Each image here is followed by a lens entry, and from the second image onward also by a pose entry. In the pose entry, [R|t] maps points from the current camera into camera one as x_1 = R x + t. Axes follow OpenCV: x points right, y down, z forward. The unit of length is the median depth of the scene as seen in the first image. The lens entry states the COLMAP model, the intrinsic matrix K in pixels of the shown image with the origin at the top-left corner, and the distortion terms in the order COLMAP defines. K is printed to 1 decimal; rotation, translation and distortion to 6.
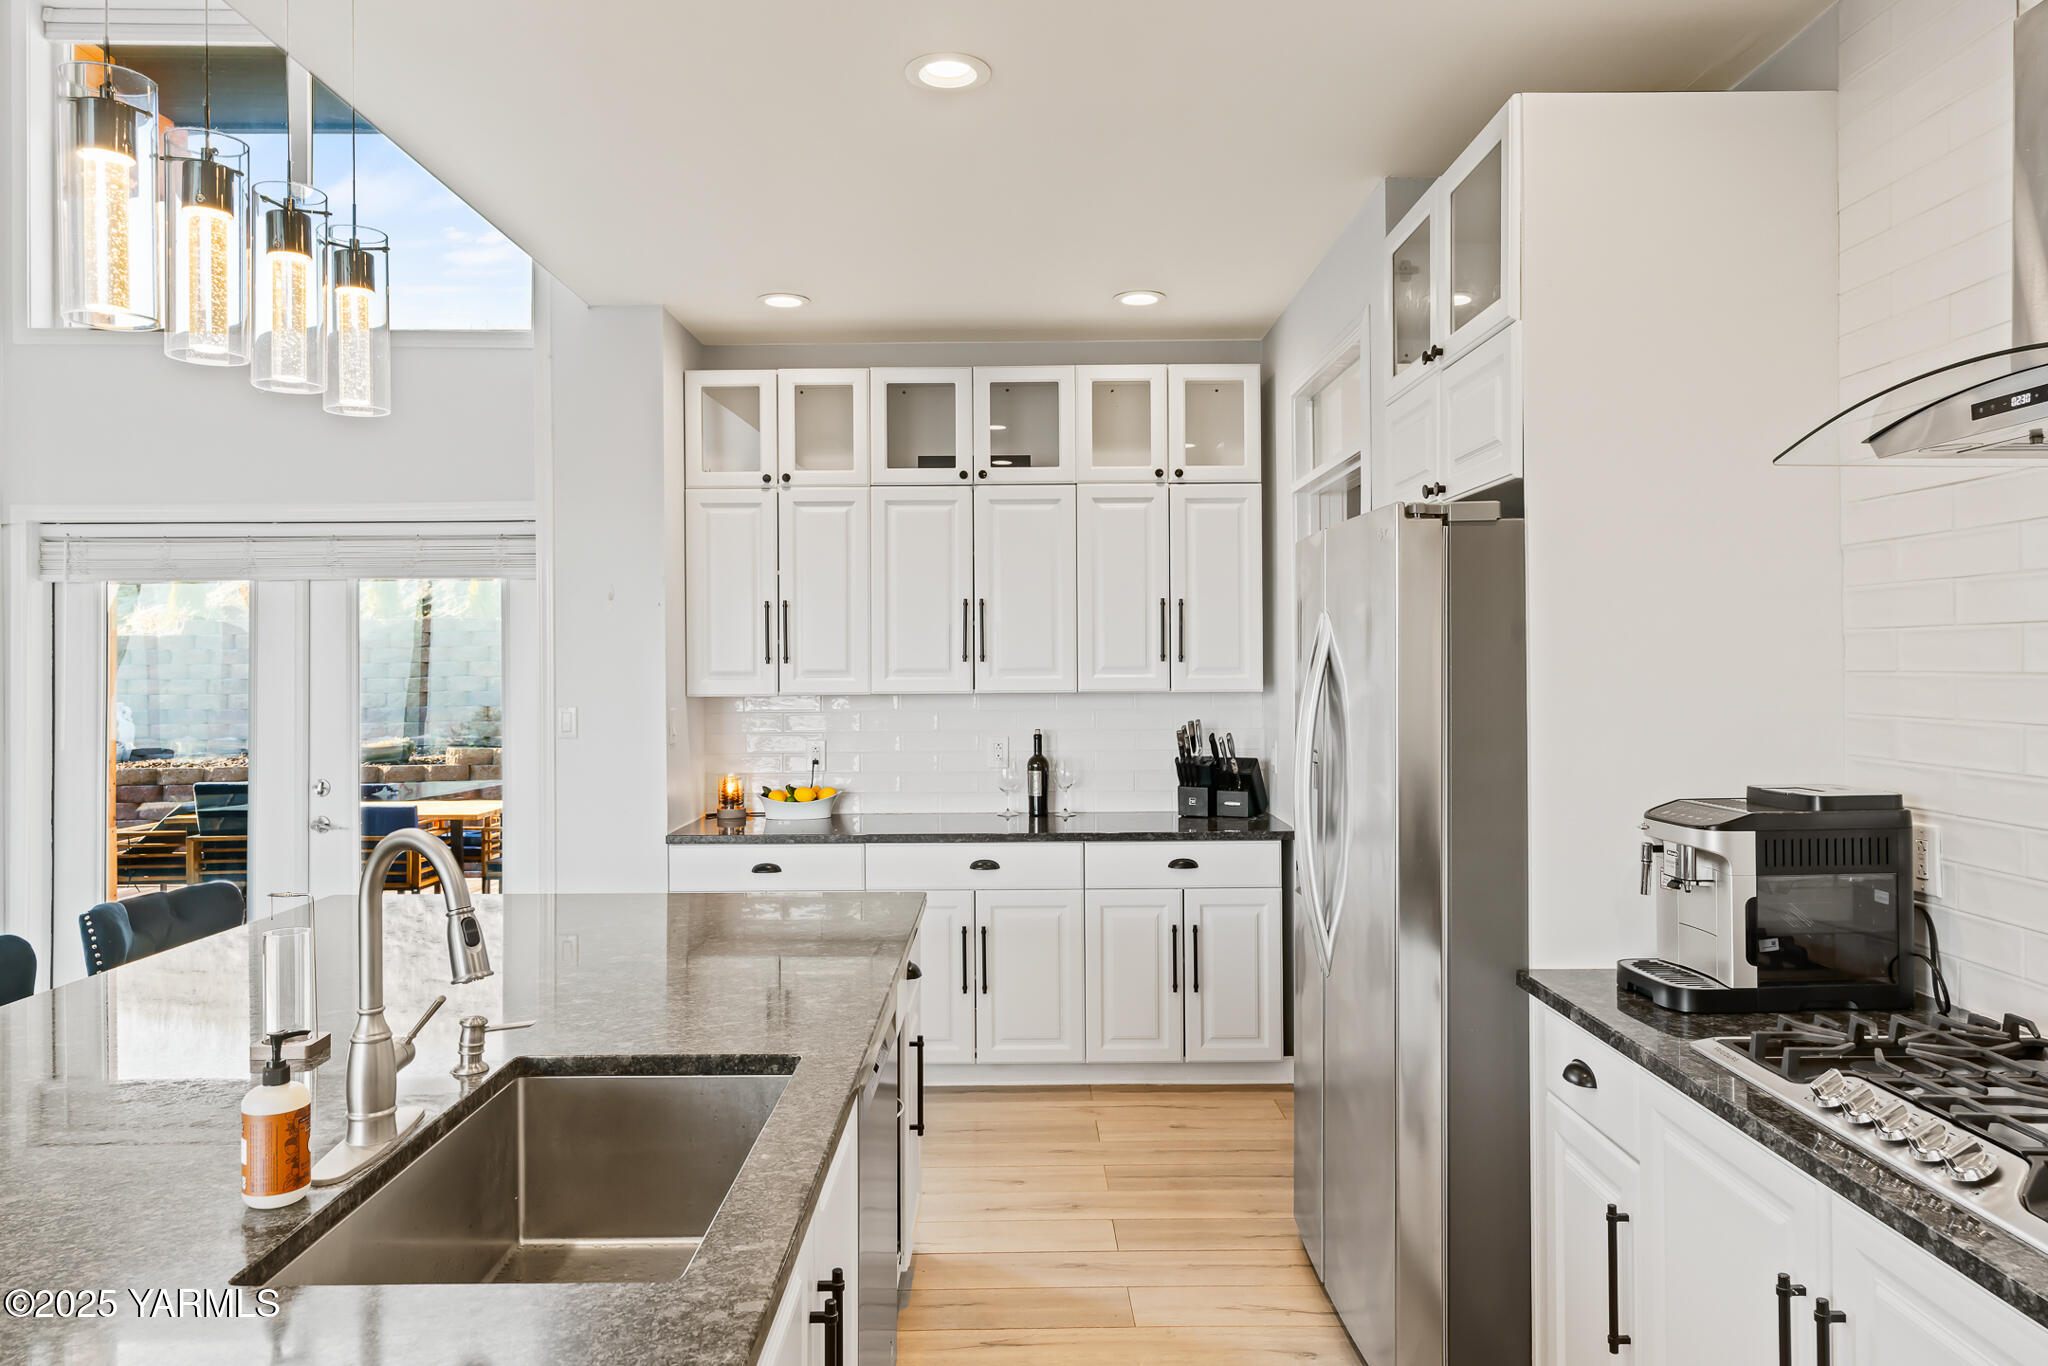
lens RADIAL K [[1404.8, 0, 1021.6], [0, 1404.8, 656.9], [0, 0, 1]] dist [0.000761, 0.000779]
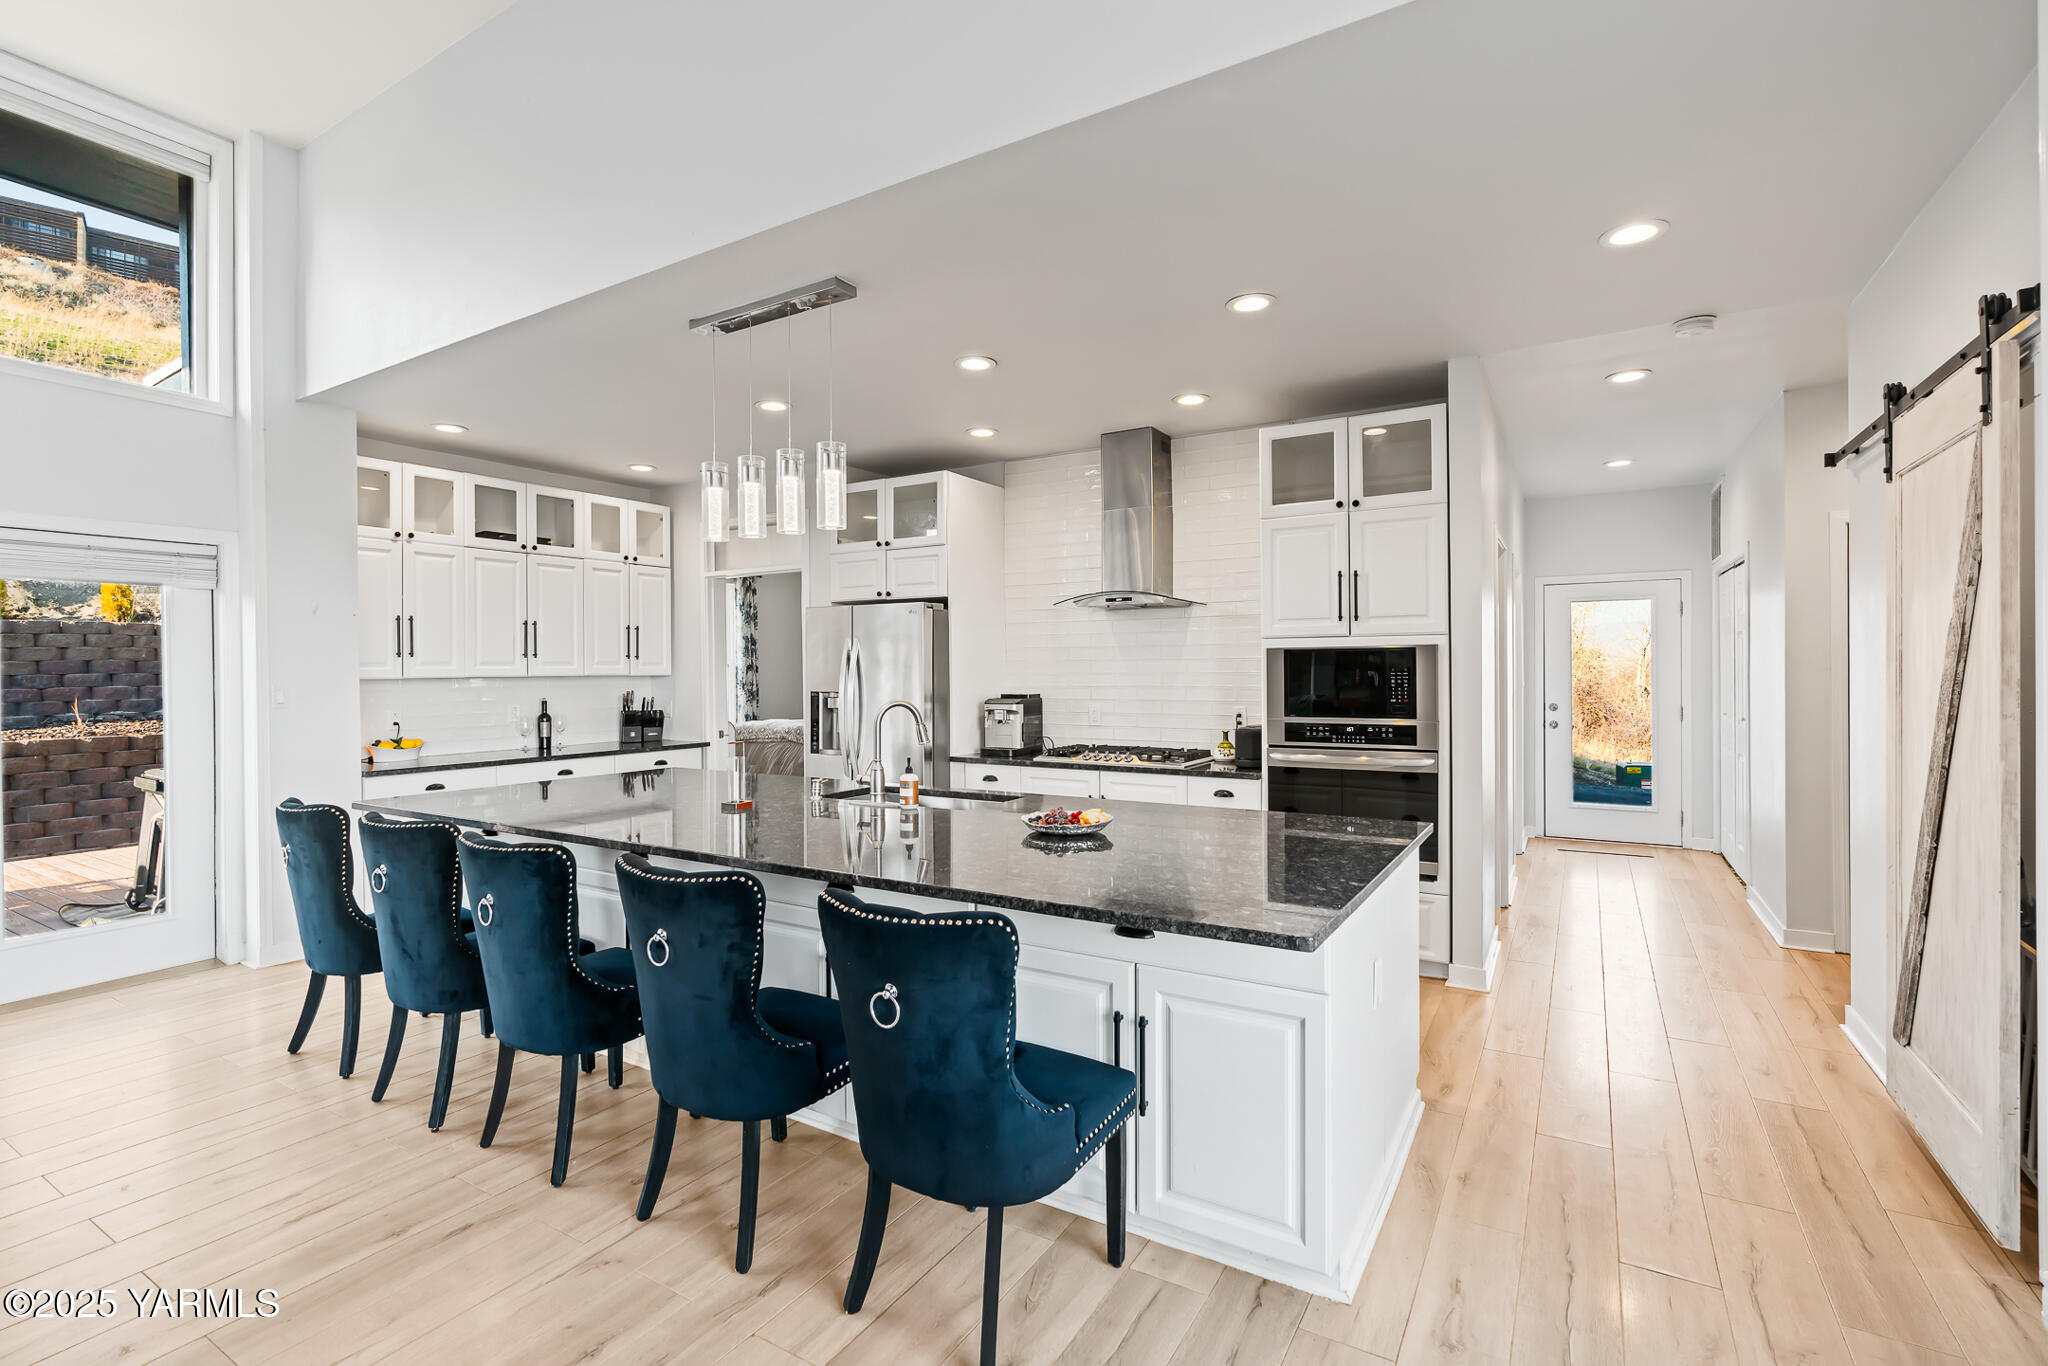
lens RADIAL K [[935.8, 0, 1024.0], [0, 935.8, 683.0], [0, 0, 1]] dist [-0.001825, 0.001018]
pose [[0.517967, -0.010871, 0.855331, -0.690715], [0.000996, 0.999926, 0.012105, 0.020983], [-0.855400, -0.005418, 0.517940, -0.097437]]
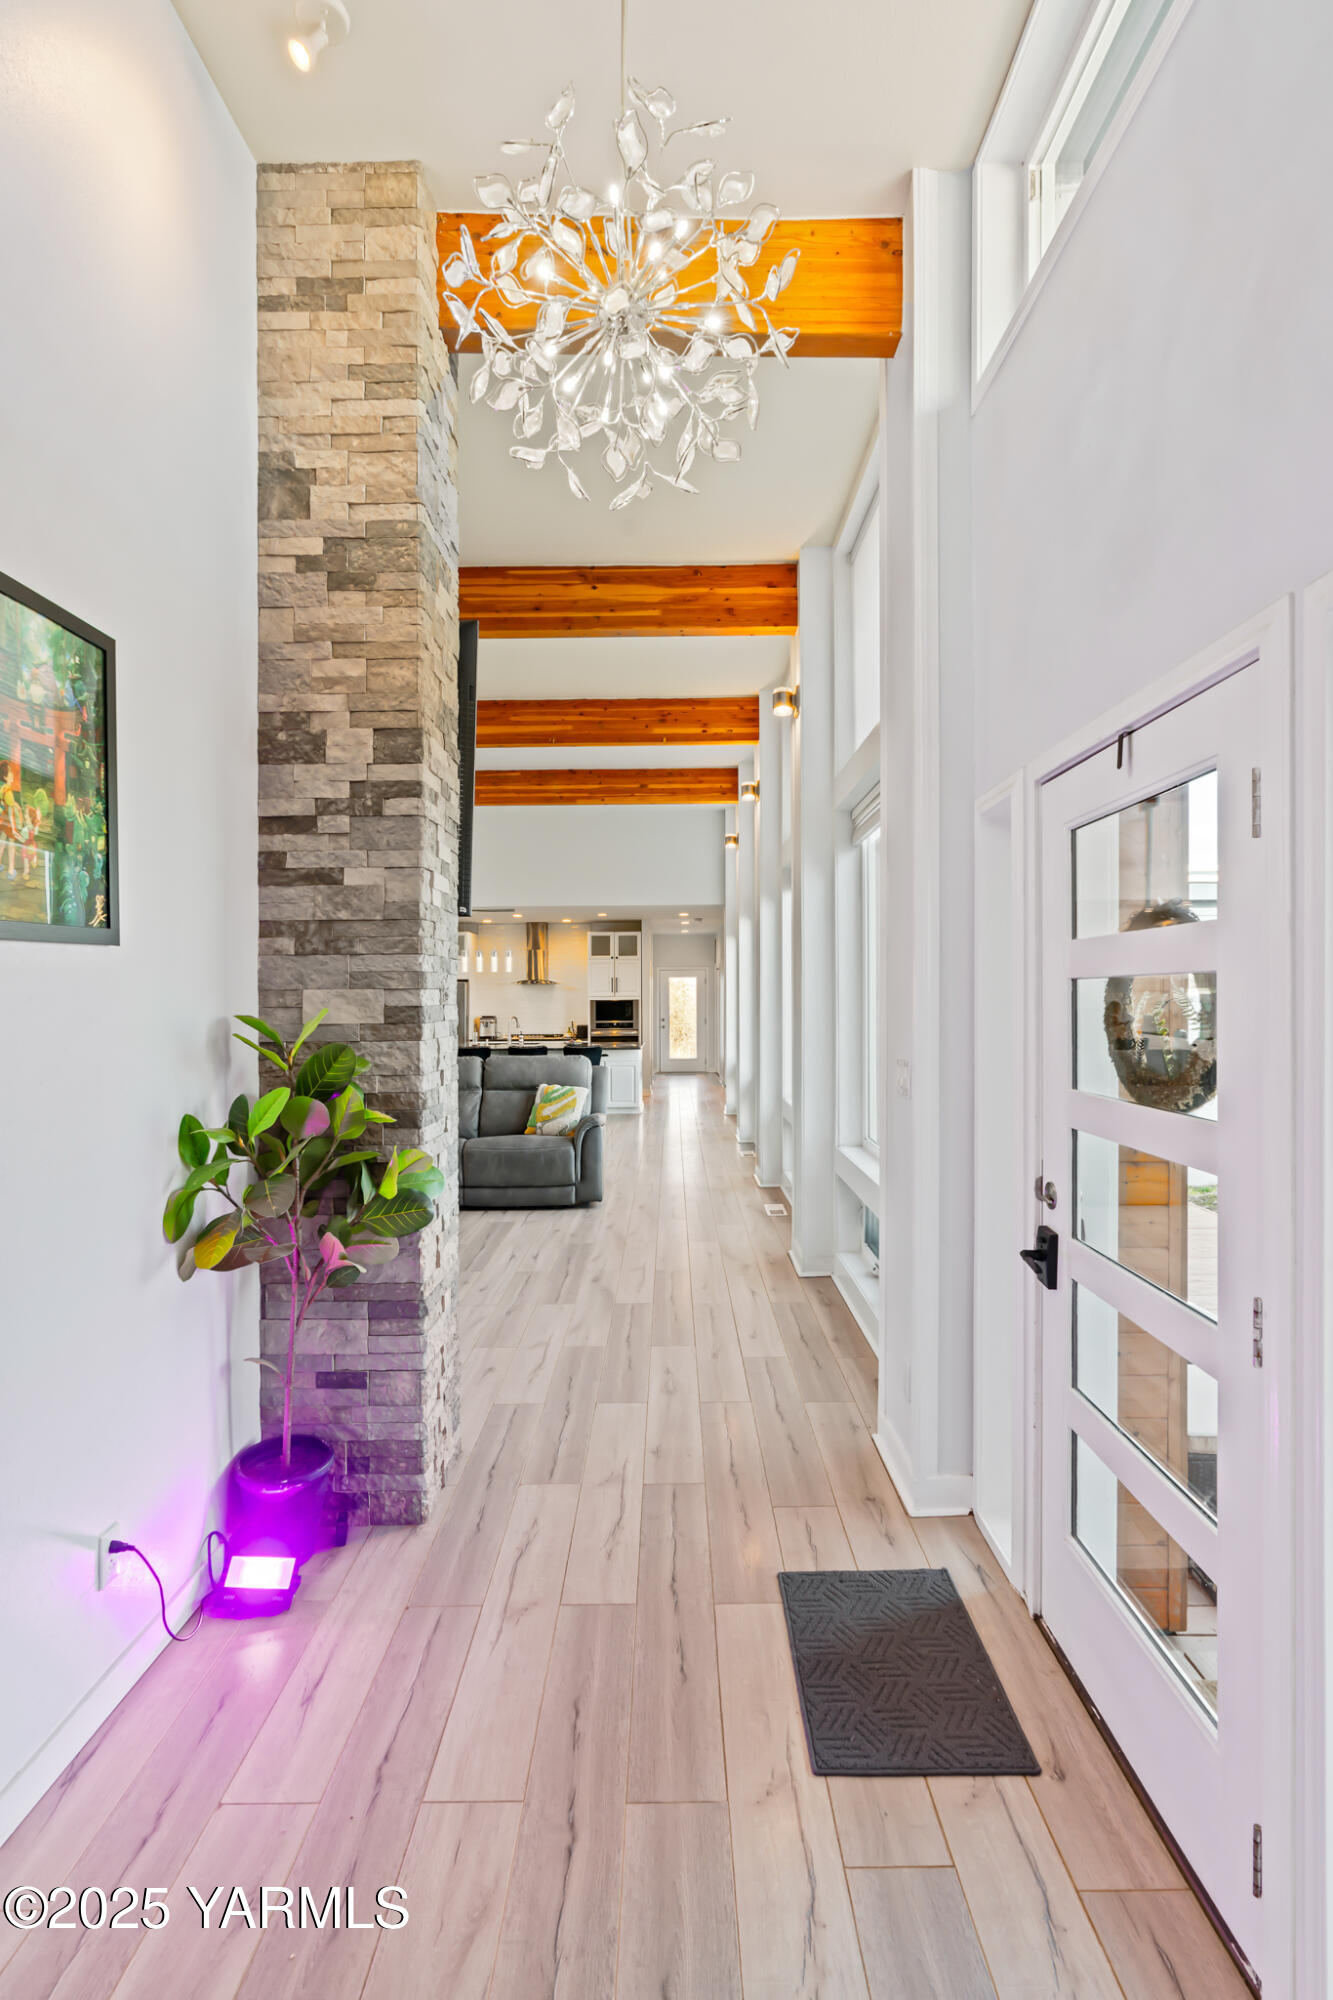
lens RADIAL K [[959.7, 0, 666.5], [0, 959.7, 1000.0], [0, 0, 1]] dist [-0.000408, -0.000085]
pose [[-0.000366, 0.010352, 0.999946, -2.742037], [0.006717, 0.999924, -0.010349, 0.031351], [-0.999977, 0.006713, -0.000436, -0.067016]]
